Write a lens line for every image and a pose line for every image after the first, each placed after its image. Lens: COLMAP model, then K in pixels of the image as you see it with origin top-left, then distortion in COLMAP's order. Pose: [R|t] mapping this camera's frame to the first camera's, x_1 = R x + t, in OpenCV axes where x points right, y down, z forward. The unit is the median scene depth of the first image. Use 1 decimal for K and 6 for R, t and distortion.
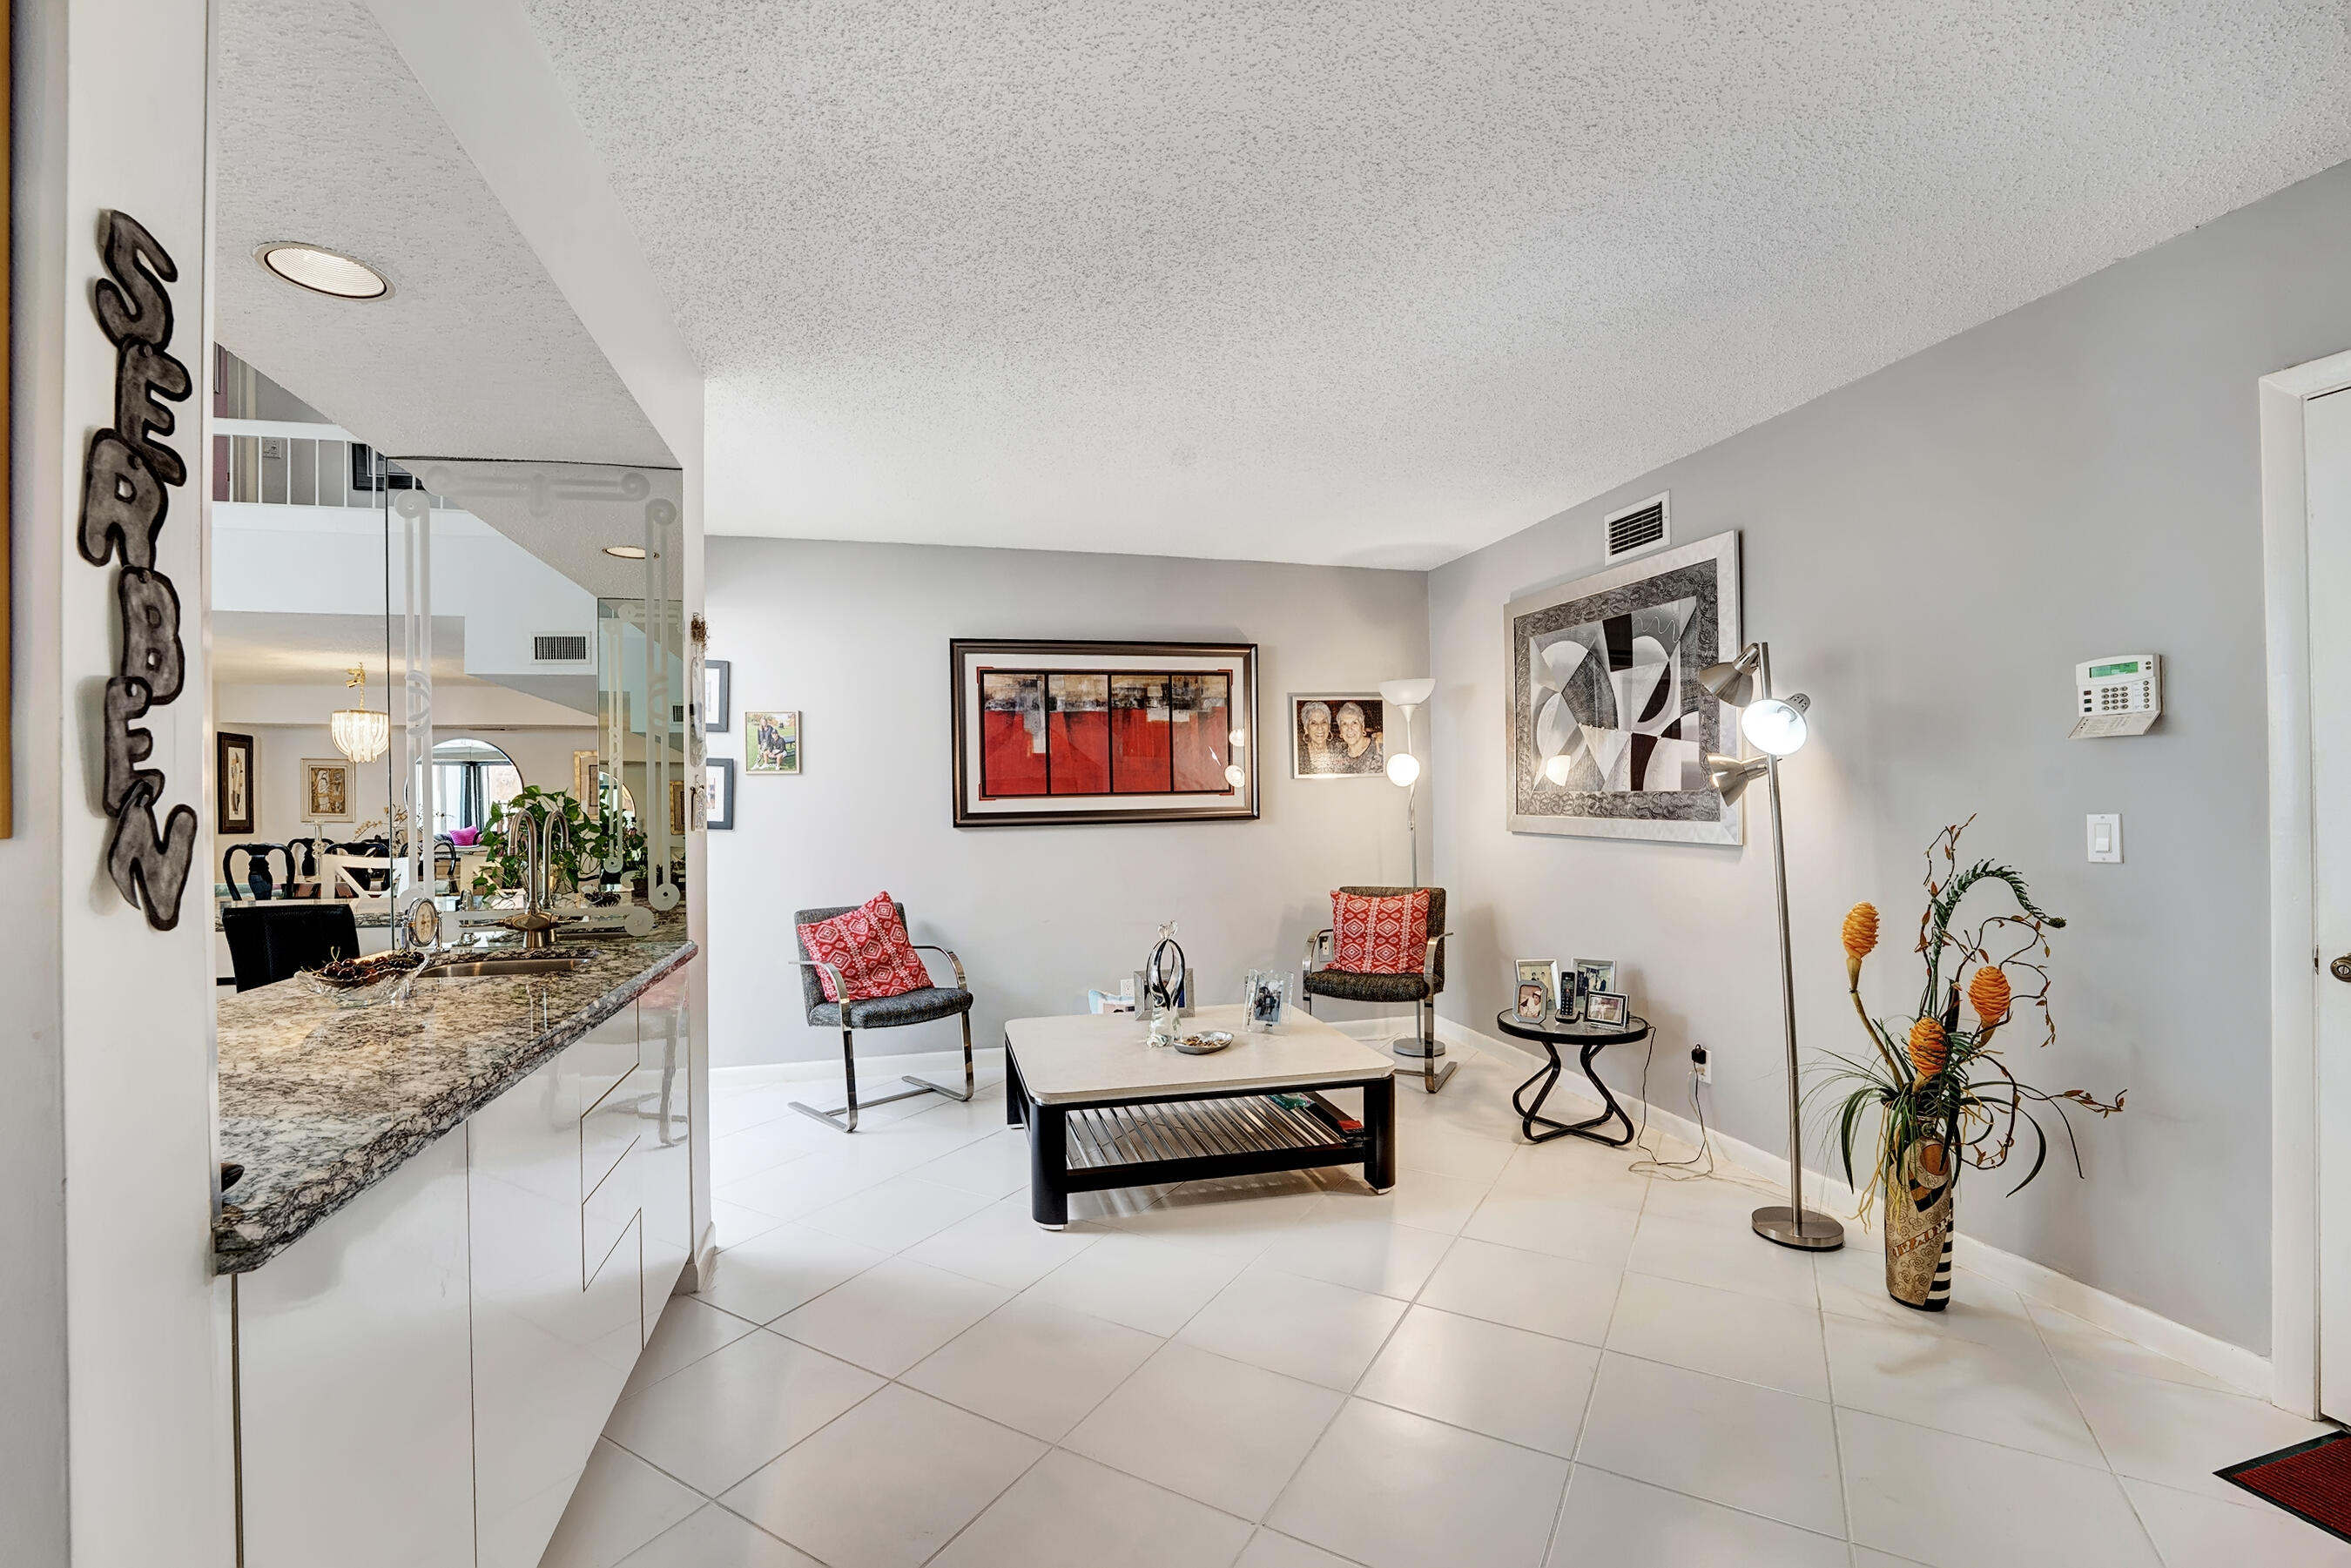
lens RADIAL K [[969.1, 0, 1182.9], [0, 969.1, 791.6], [0, 0, 1]] dist [-0.002442, 0.000266]
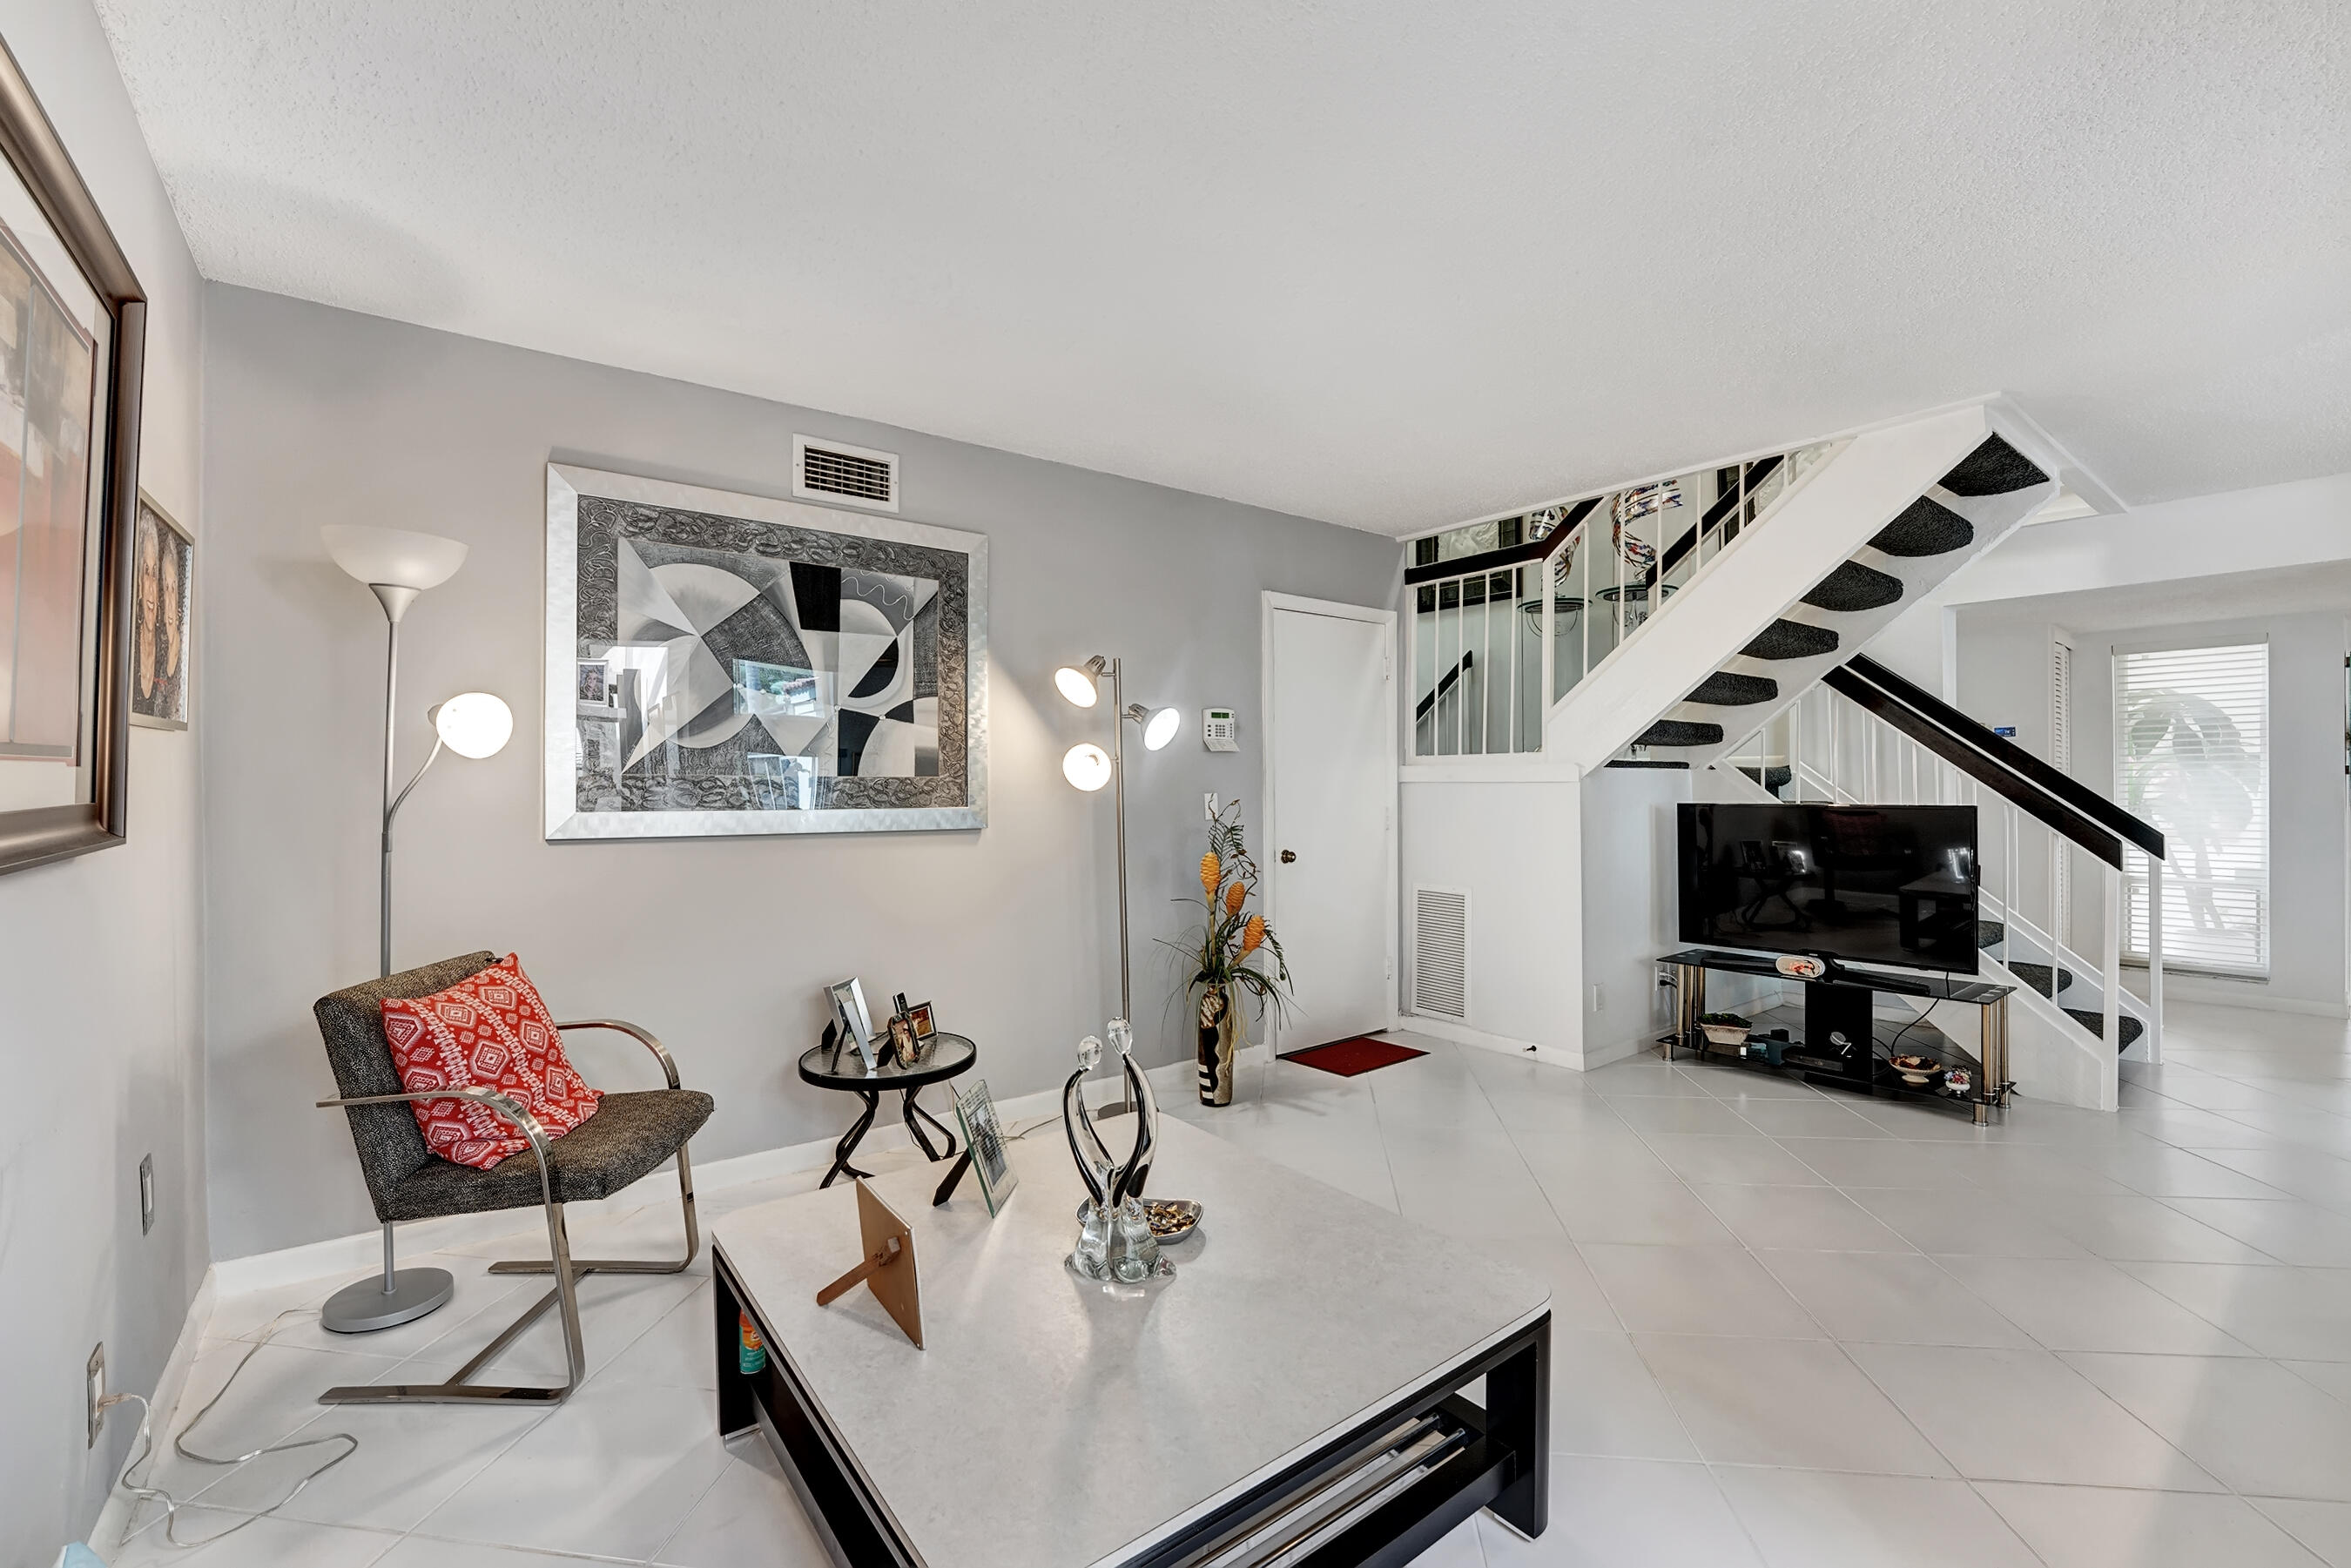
lens RADIAL K [[969.1, 0, 1175.6], [0, 969.1, 781.8], [0, 0, 1]] dist [-0.002442, 0.000266]
pose [[-0.350967, 0.012089, 0.936310, -0.451696], [-0.001781, 0.999906, -0.013577, 0.016138], [-0.936386, -0.006433, -0.350913, 1.041392]]
